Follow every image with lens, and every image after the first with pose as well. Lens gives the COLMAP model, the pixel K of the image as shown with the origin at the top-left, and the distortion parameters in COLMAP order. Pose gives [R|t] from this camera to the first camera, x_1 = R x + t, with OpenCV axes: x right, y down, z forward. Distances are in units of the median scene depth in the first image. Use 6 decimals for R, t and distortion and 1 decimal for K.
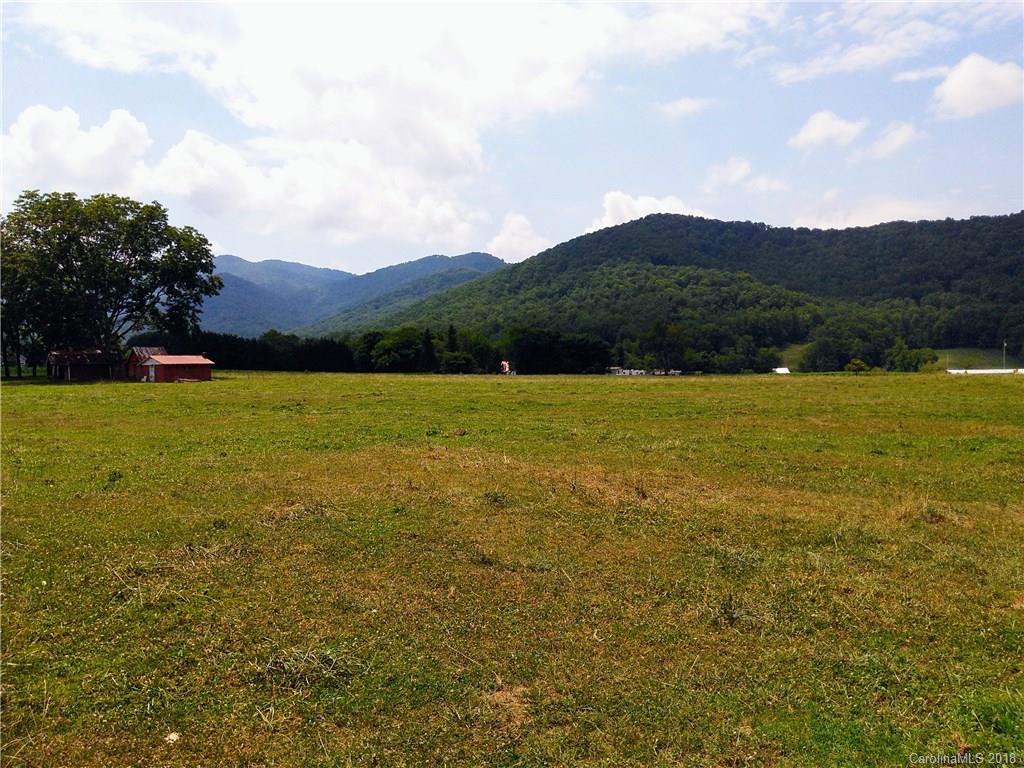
lens RADIAL K [[825.1, 0, 506.9], [0, 825.1, 387.0], [0, 0, 1]] dist [0.094858, -0.160607]
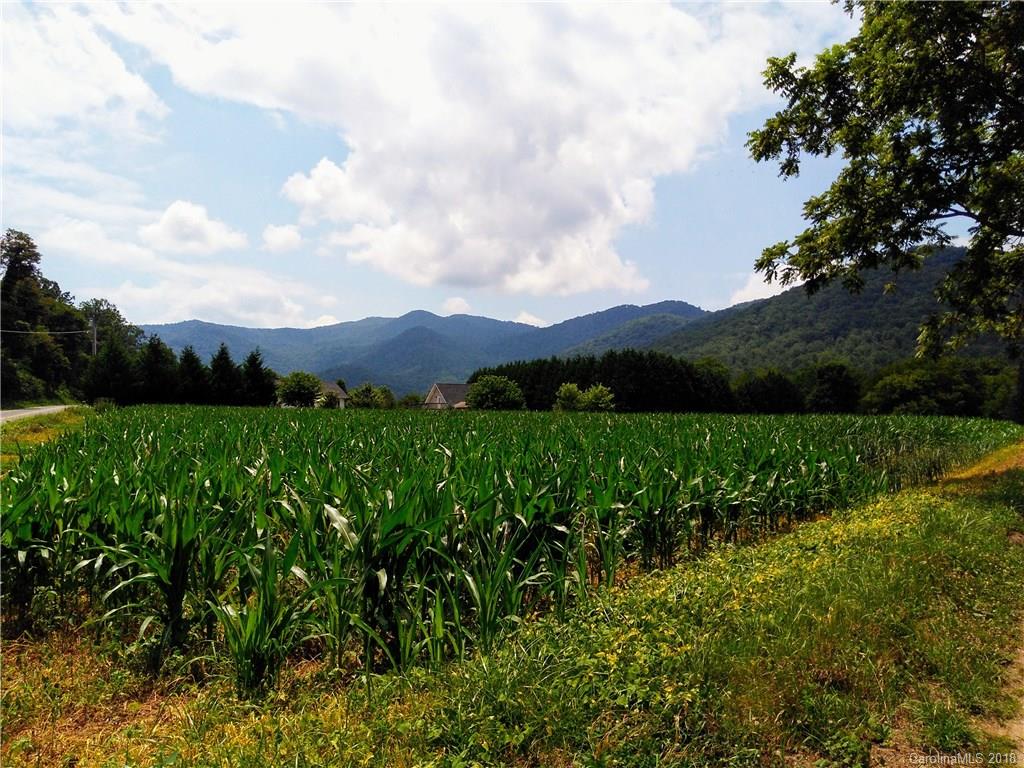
lens RADIAL K [[825.1, 0, 506.9], [0, 825.1, 387.0], [0, 0, 1]] dist [0.094858, -0.160607]
pose [[0.977944, 0.006439, -0.208768, -0.068978], [-0.019532, 0.997964, -0.060714, -0.001978], [0.207952, 0.063452, 0.976079, 0.090411]]
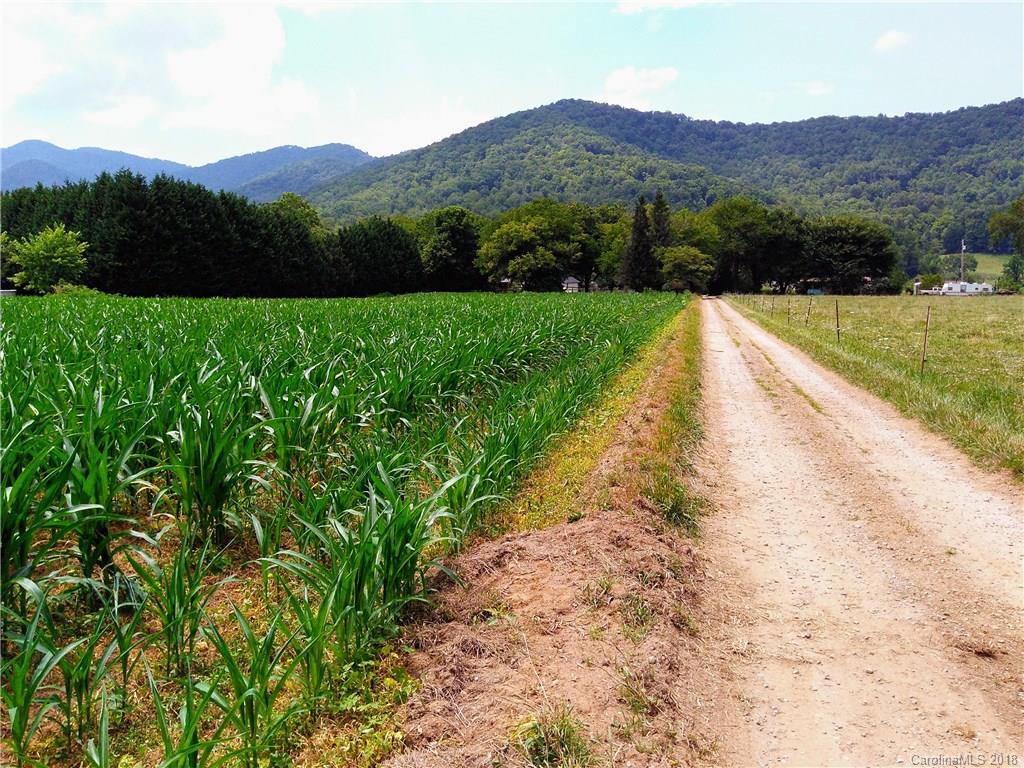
lens RADIAL K [[823.2, 0, 517.9], [0, 823.2, 396.8], [0, 0, 1]] dist [0.079497, -0.098618]
pose [[0.982210, -0.022812, 0.186397, -0.057187], [-0.000743, 0.992114, 0.125336, -0.003653], [-0.187786, -0.123245, 0.974447, 0.119749]]
